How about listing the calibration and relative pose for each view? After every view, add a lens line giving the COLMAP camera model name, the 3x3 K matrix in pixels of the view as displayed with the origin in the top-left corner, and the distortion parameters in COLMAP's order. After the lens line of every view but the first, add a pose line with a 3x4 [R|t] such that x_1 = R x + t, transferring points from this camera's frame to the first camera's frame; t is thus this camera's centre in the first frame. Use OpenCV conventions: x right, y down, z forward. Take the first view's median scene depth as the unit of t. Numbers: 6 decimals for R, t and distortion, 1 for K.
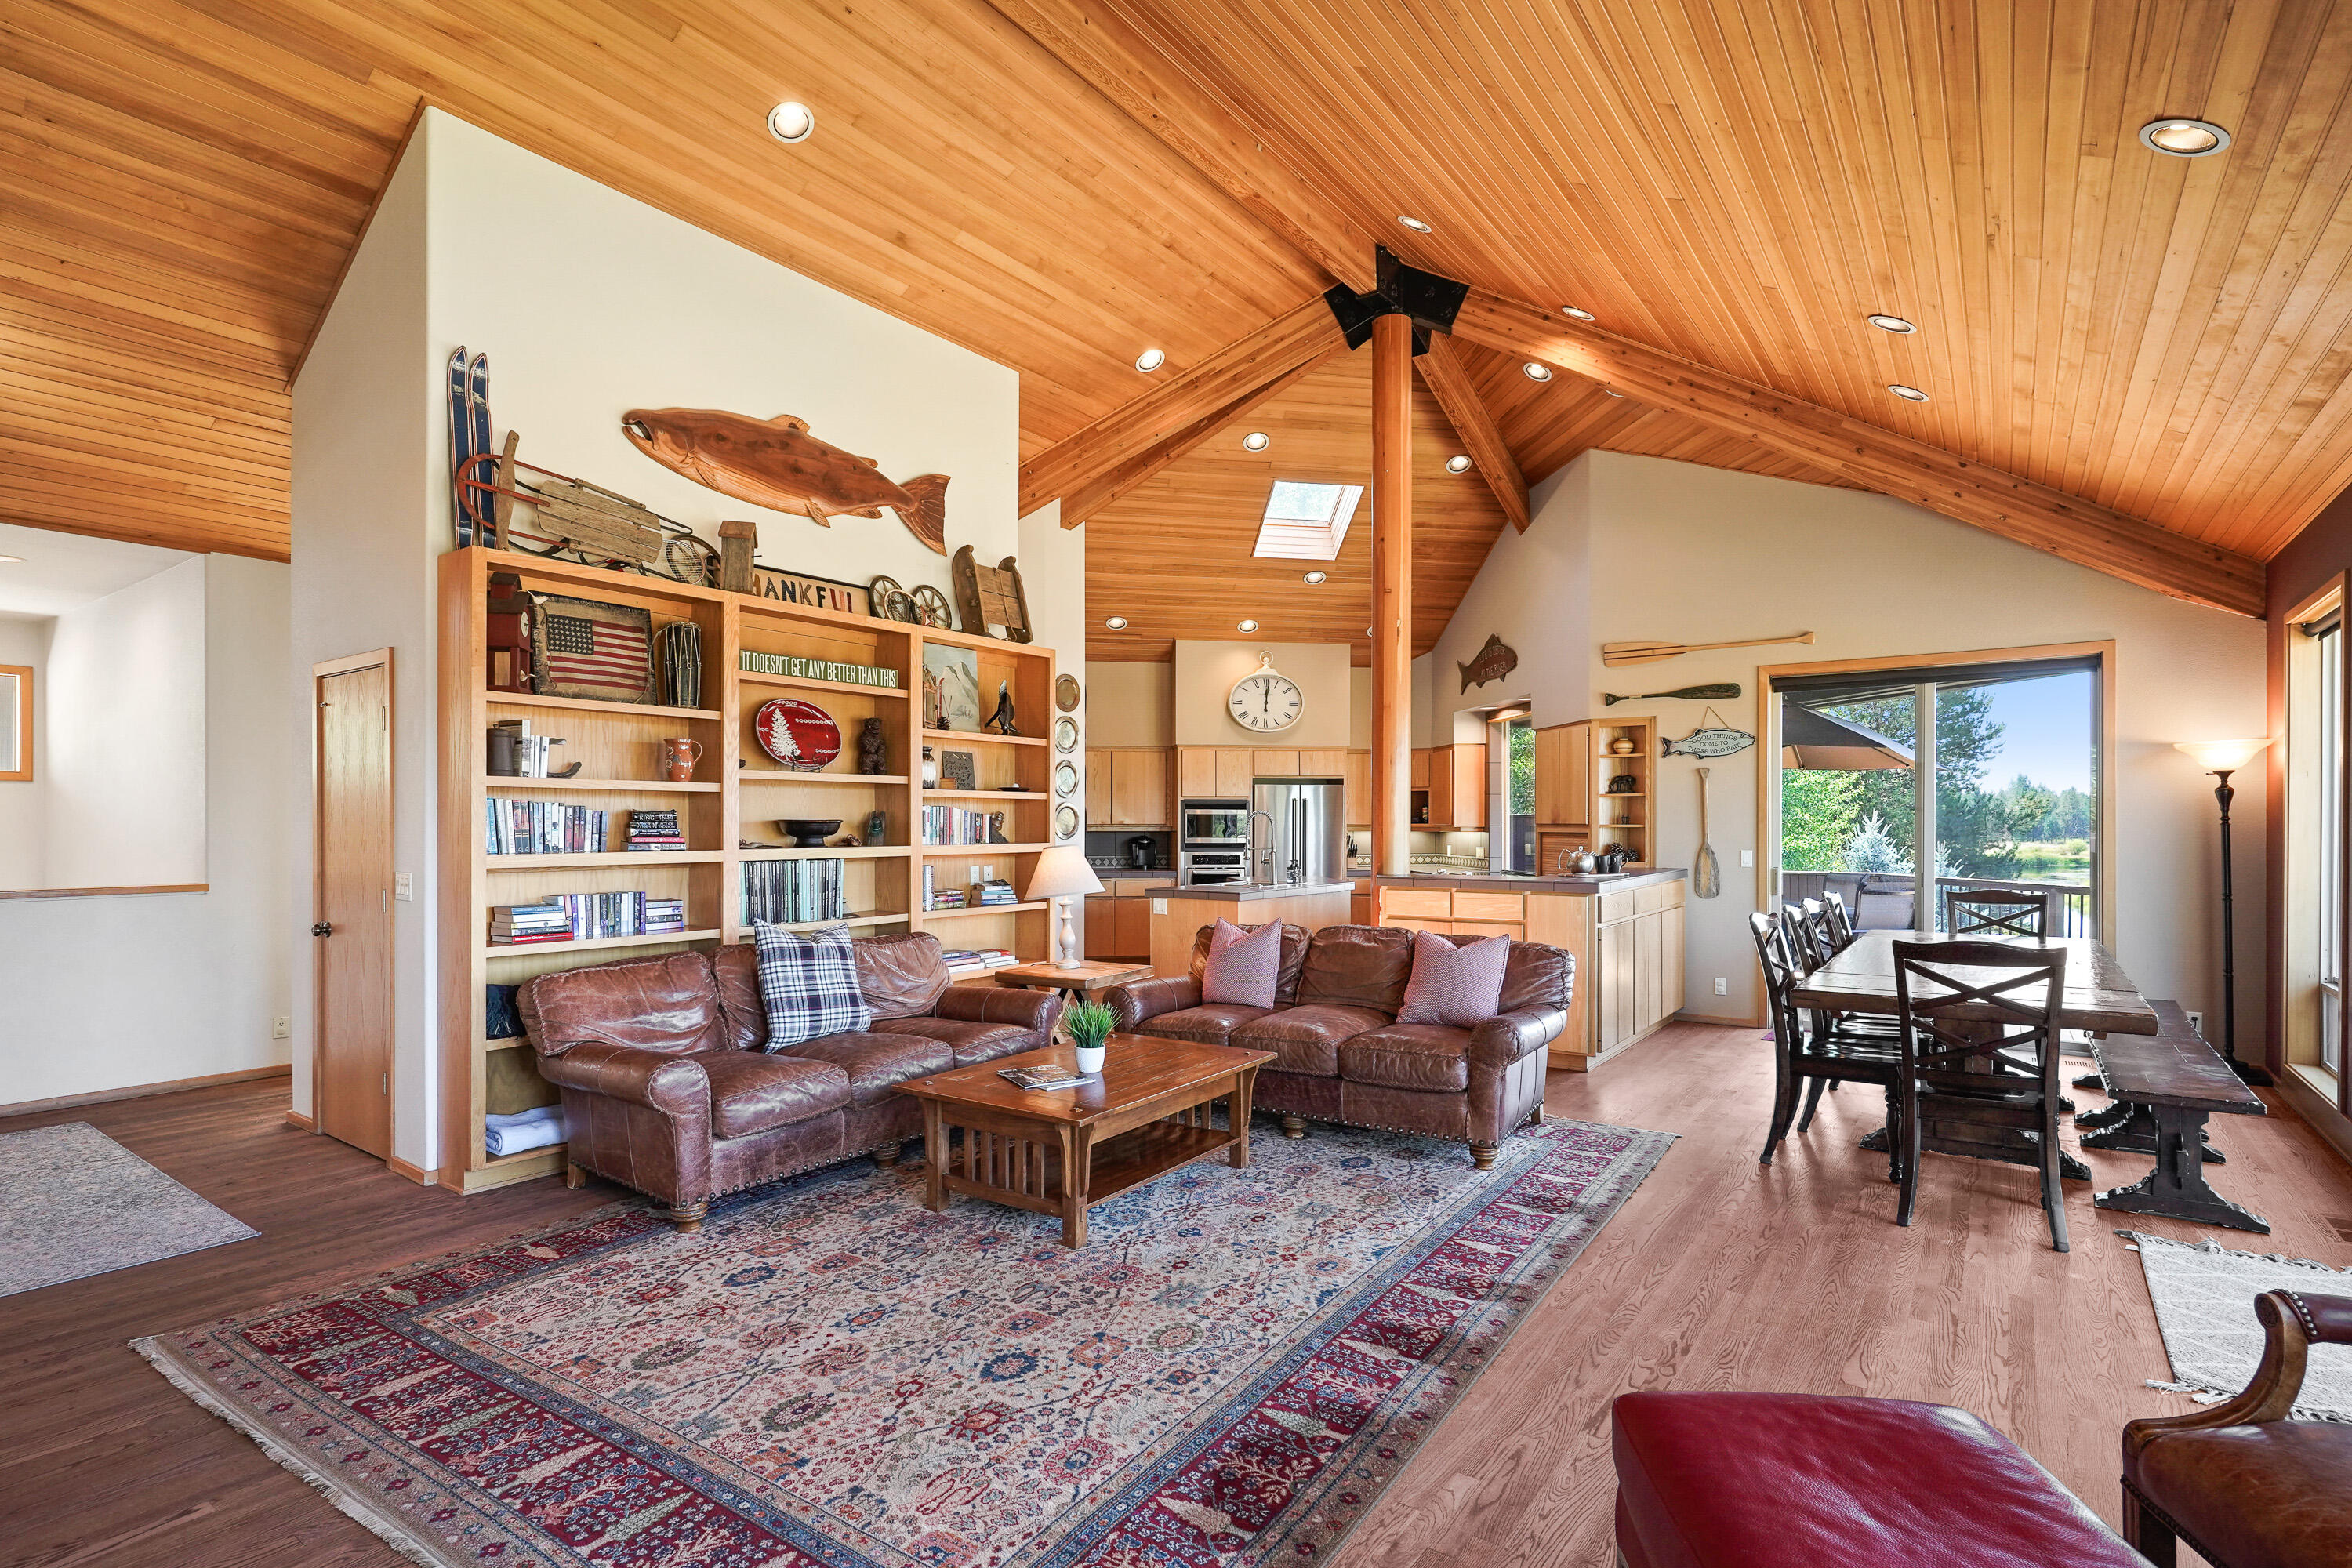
lens RADIAL K [[1143.7, 0, 1177.6], [0, 1143.7, 831.6], [0, 0, 1]] dist [-0.013487, 0.007381]
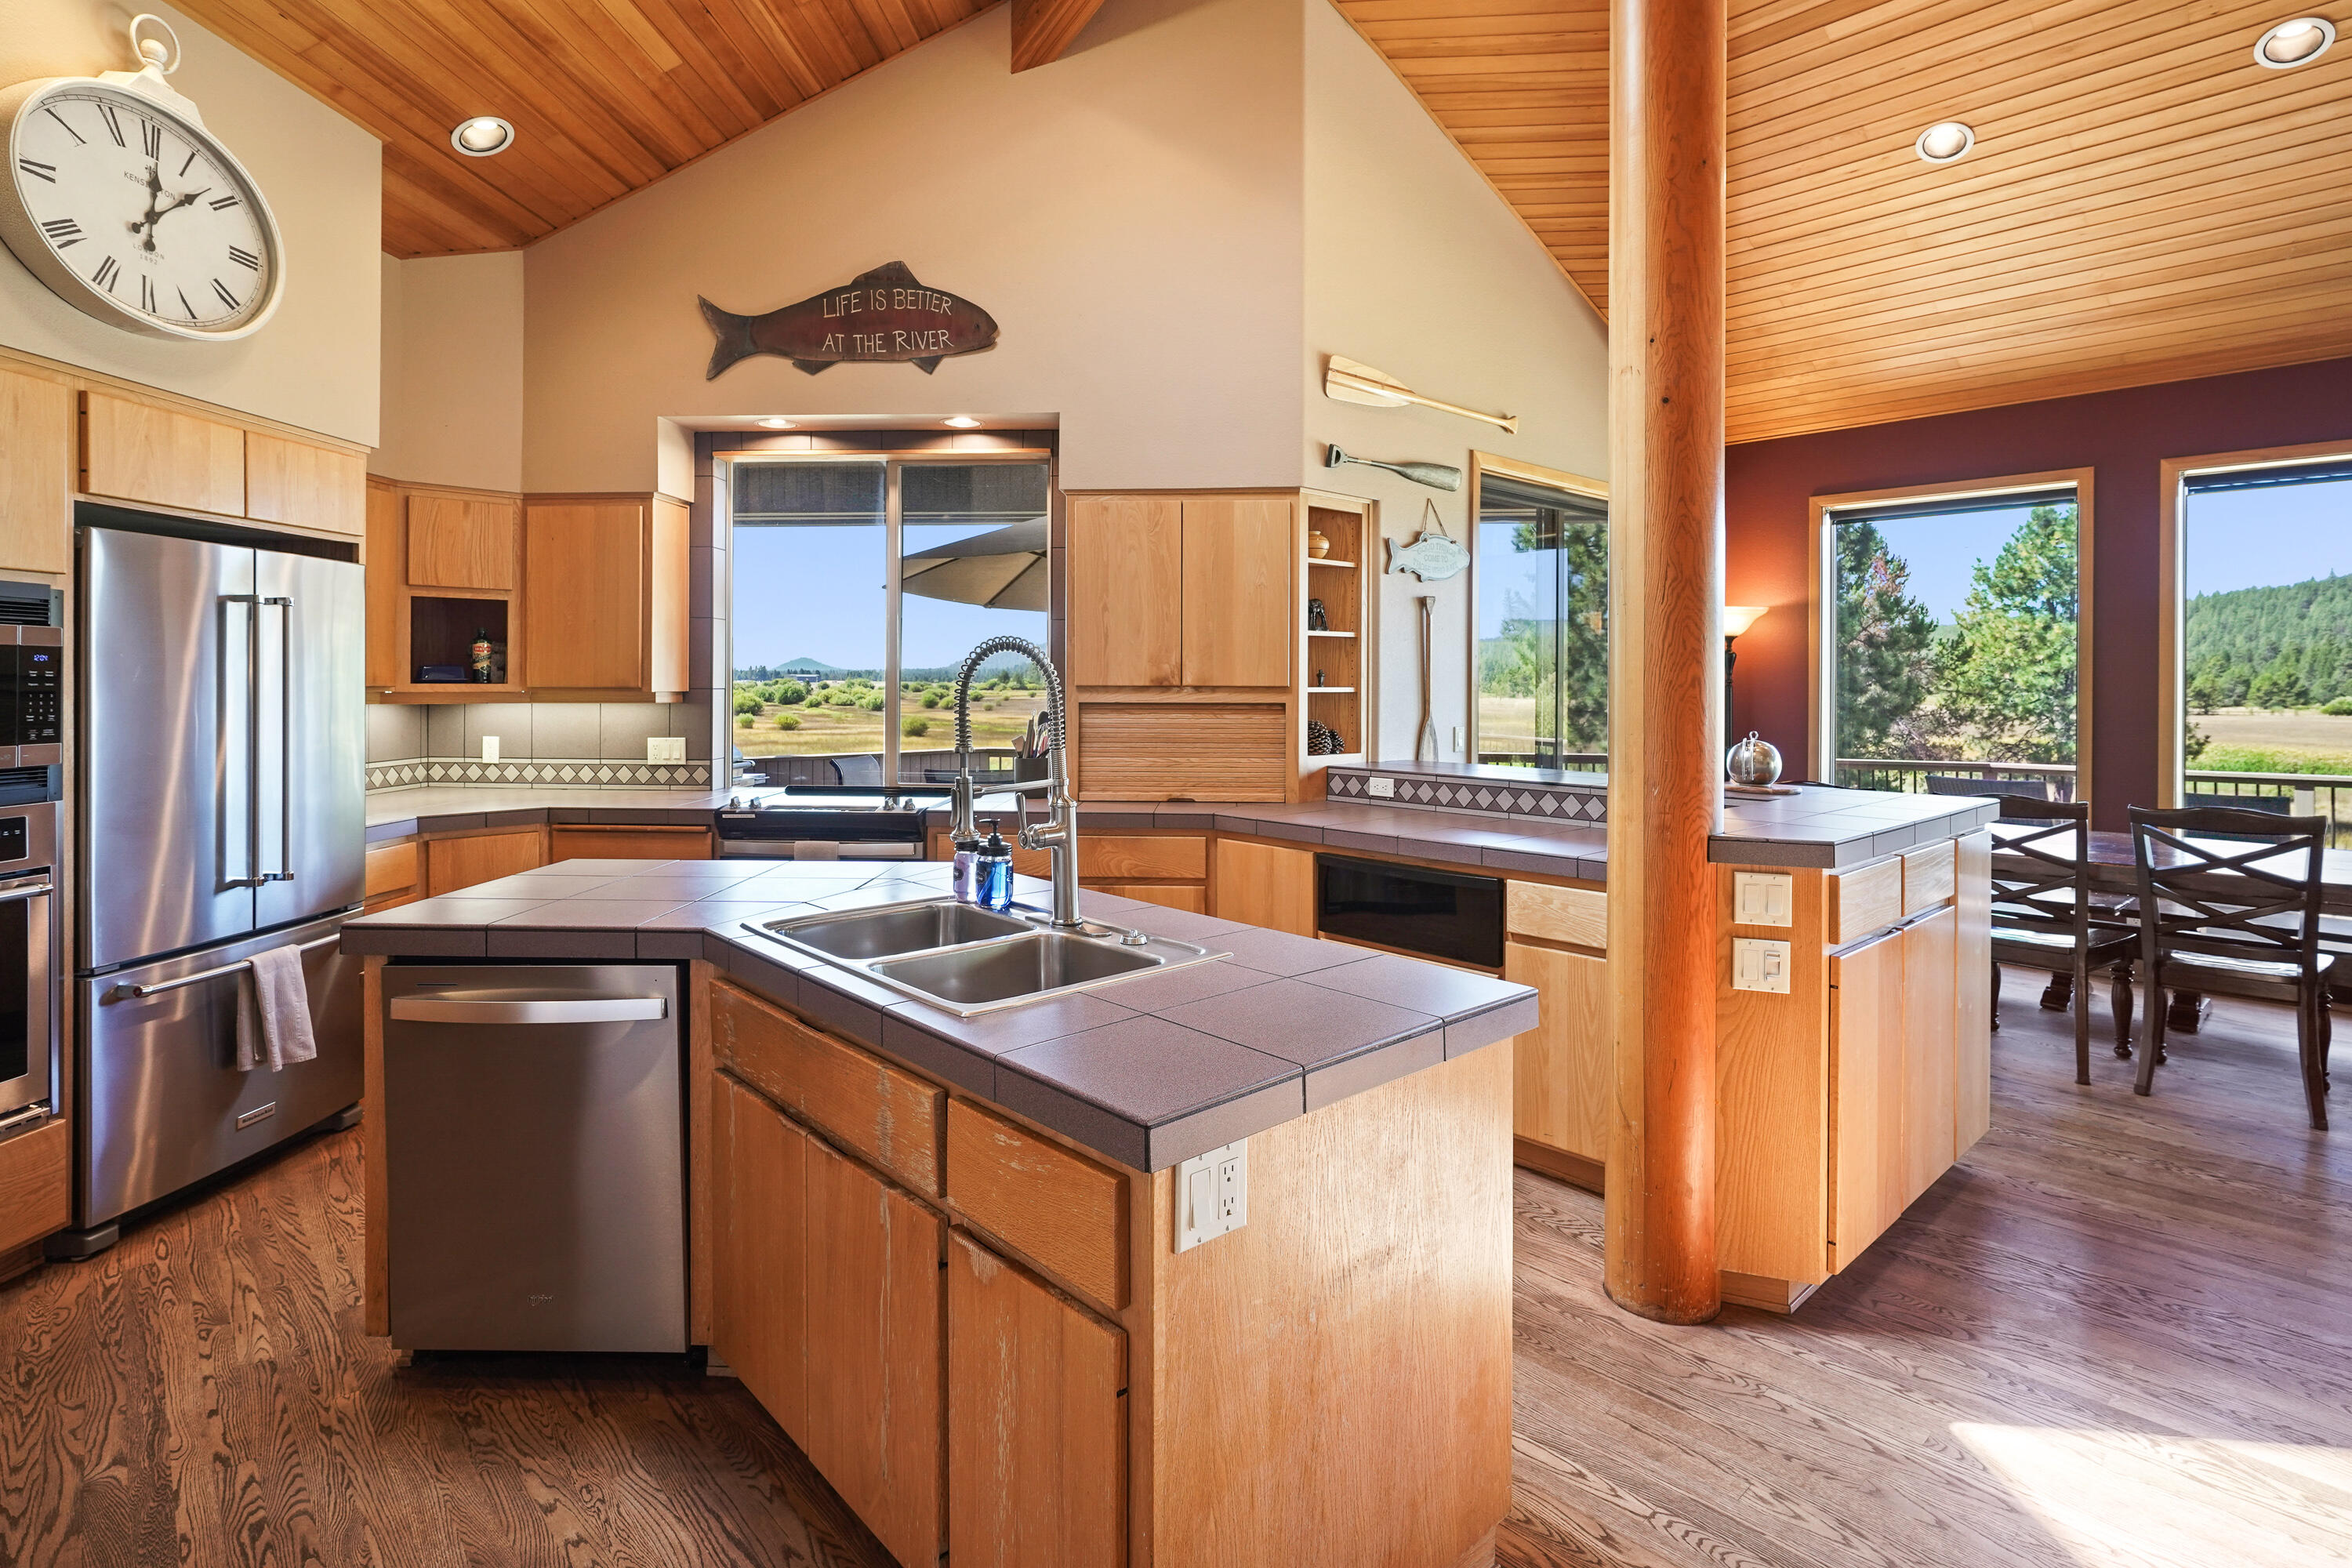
lens RADIAL K [[1143.7, 0, 1174.3], [0, 1143.7, 680.2], [0, 0, 1]] dist [-0.013487, 0.007381]
pose [[0.205414, 0.002818, 0.978671, -0.235023], [0.004242, 0.999984, -0.003769, -0.011228], [-0.978666, 0.004926, 0.205399, 1.350411]]
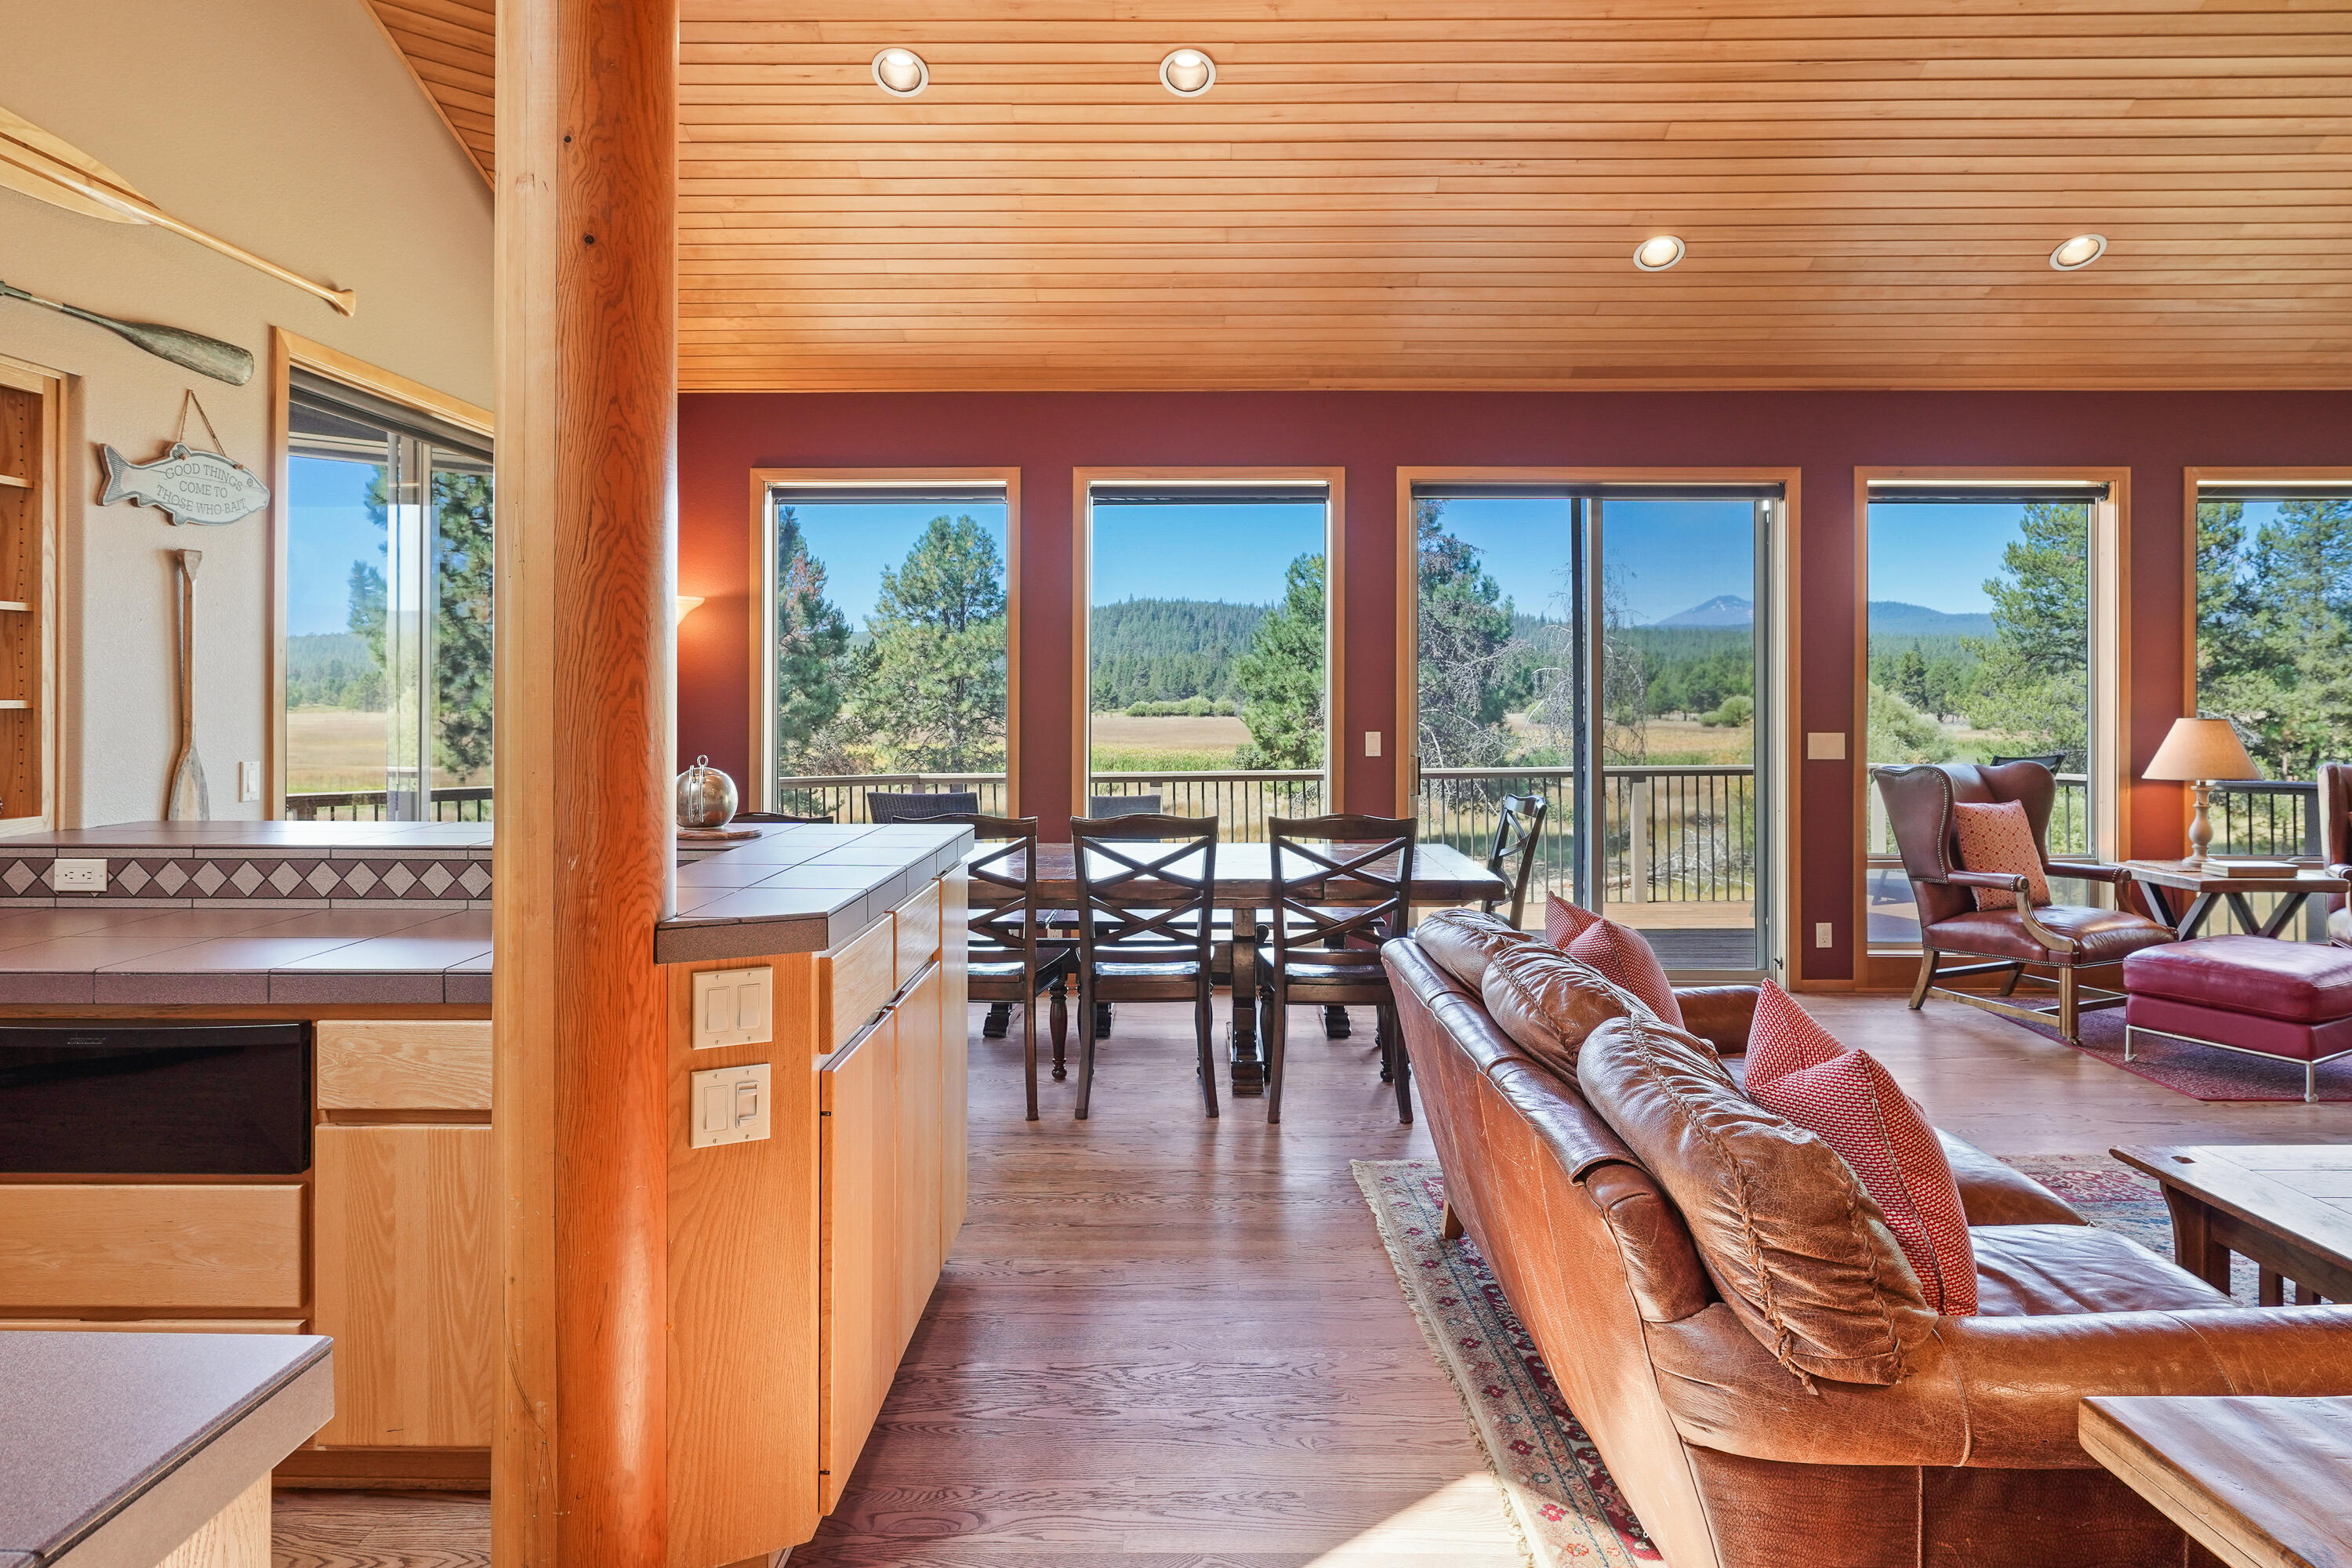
lens RADIAL K [[1350.1, 0, 1164.3], [0, 1350.1, 687.7], [0, 0, 1]] dist [0.004658, 0.000054]
pose [[-0.575245, 0.003654, 0.817973, -0.122988], [0.007245, 0.999974, 0.000628, -0.010591], [-0.817949, 0.006287, -0.575256, 1.331565]]
